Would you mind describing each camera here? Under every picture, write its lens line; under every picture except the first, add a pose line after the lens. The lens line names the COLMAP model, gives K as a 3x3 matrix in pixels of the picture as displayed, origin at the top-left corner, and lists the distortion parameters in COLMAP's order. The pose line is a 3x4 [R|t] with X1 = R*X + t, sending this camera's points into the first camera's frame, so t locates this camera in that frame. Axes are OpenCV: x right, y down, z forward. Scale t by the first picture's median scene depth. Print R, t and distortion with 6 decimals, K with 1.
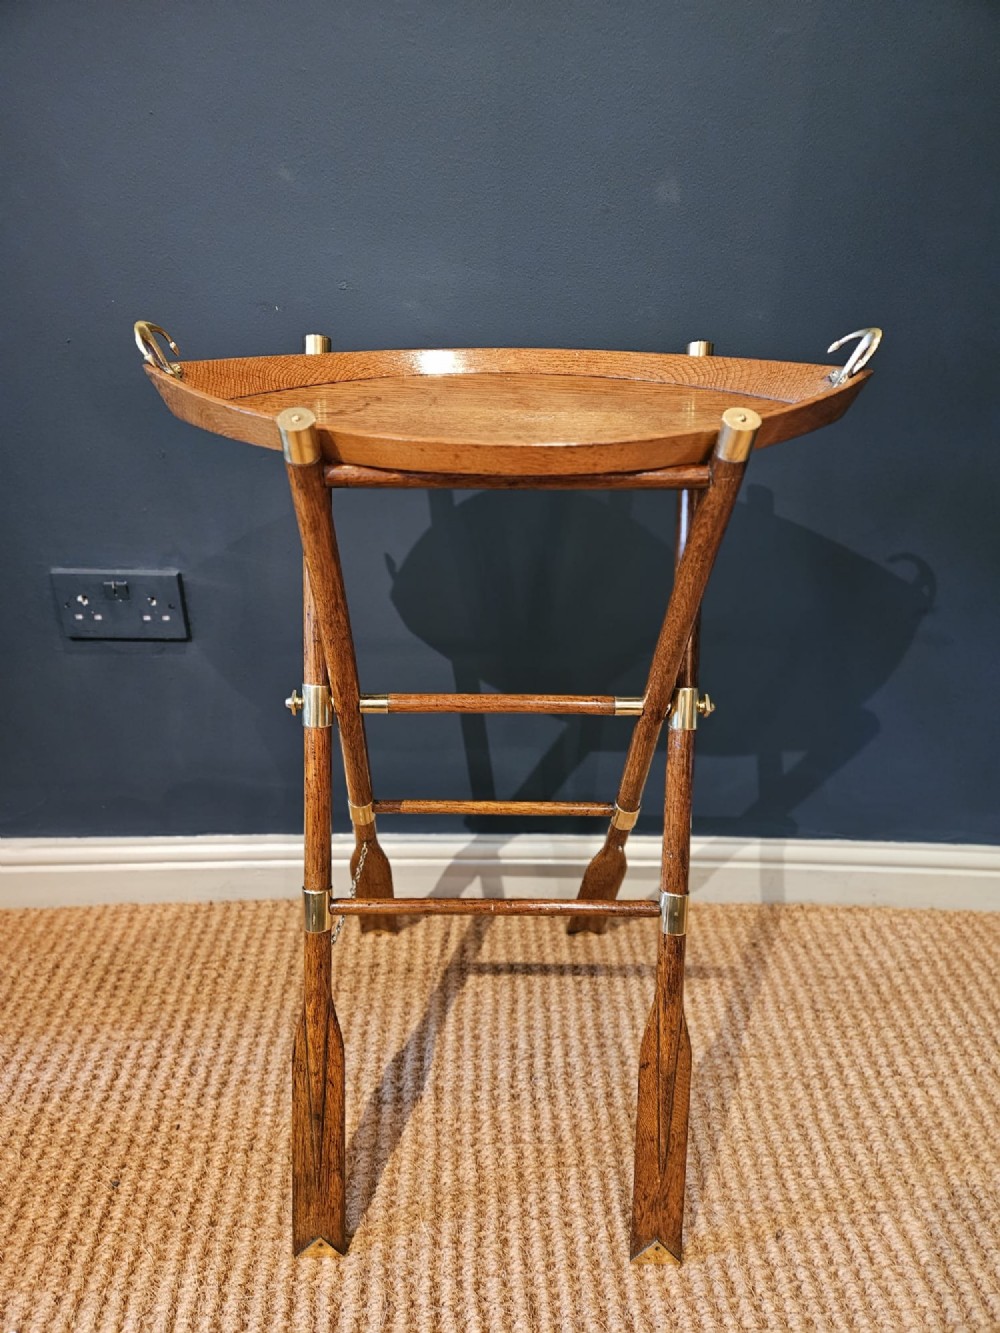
lens RADIAL K [[873.7, 0, 489.6], [0, 873.7, 665.2], [0, 0, 1]] dist [0.061860, -0.059664]
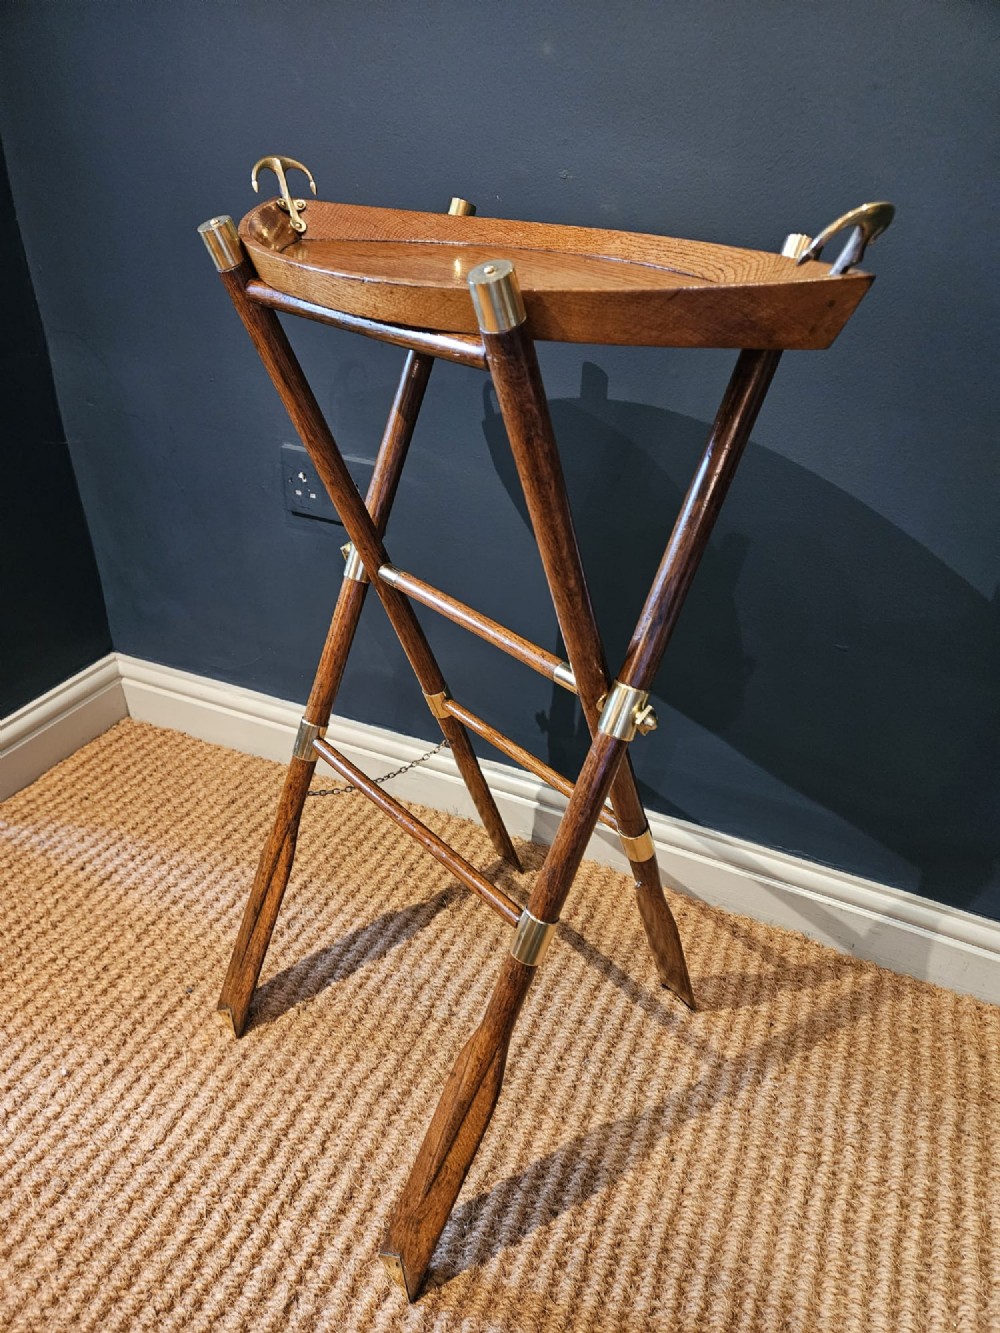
lens RADIAL K [[873.7, 0, 496.1], [0, 873.7, 666.3], [0, 0, 1]] dist [0.061860, -0.059664]
pose [[0.897962, 0.231740, -0.374113, 0.224009], [-0.228440, 0.972069, 0.053826, 0.042200], [0.376137, 0.037128, 0.925820, 0.100132]]
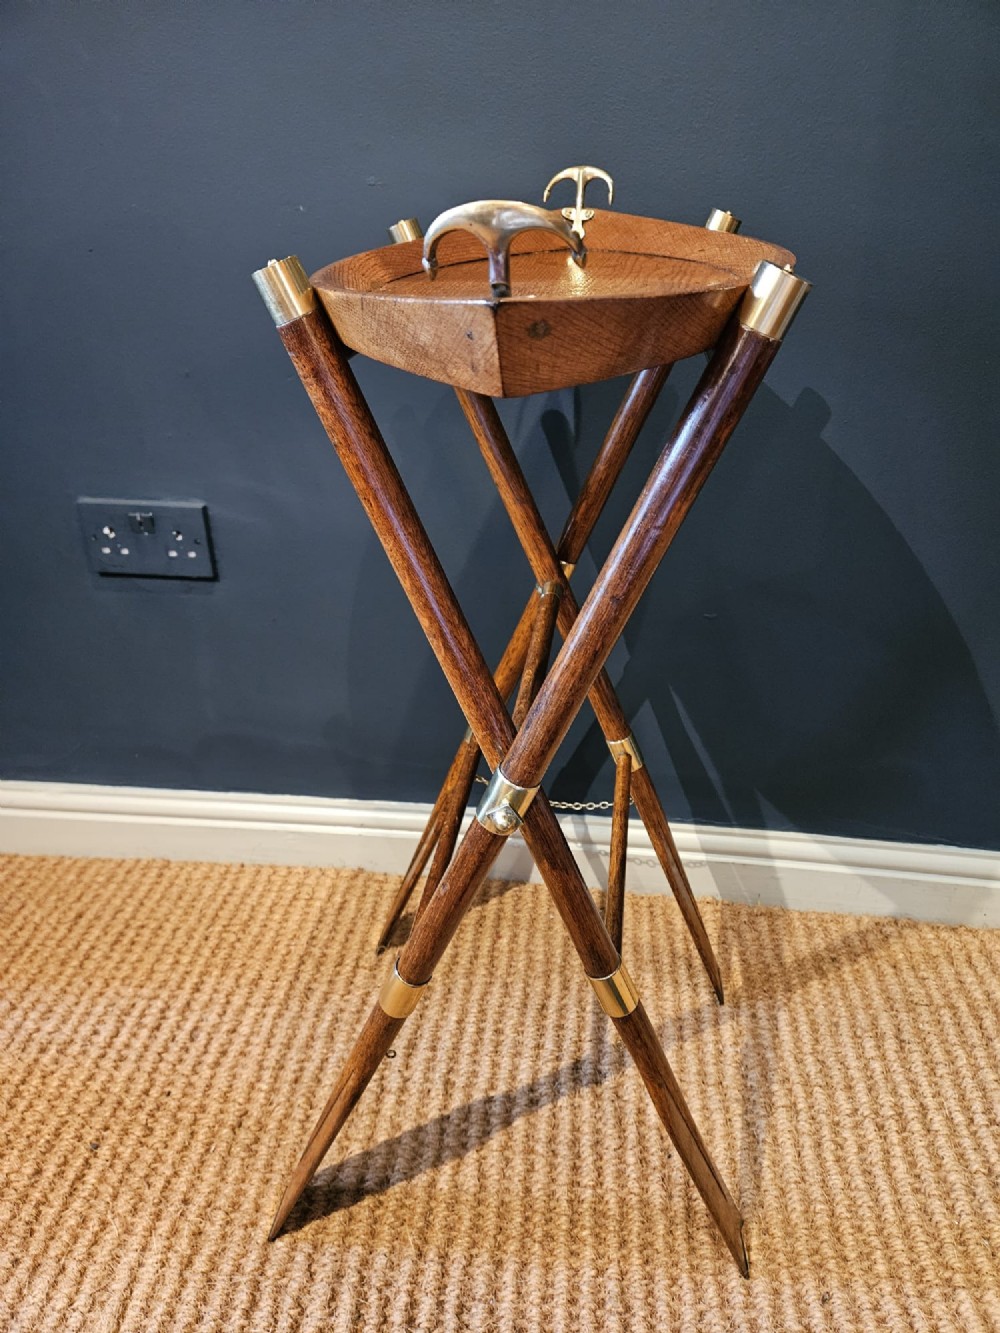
lens RADIAL K [[873.7, 0, 497.3], [0, 873.7, 675.6], [0, 0, 1]] dist [0.061860, -0.059664]
pose [[0.990243, 0.045541, -0.131697, 0.092729], [-0.044969, 0.998962, 0.007312, 0.058075], [0.131893, -0.001318, 0.991263, 0.119727]]
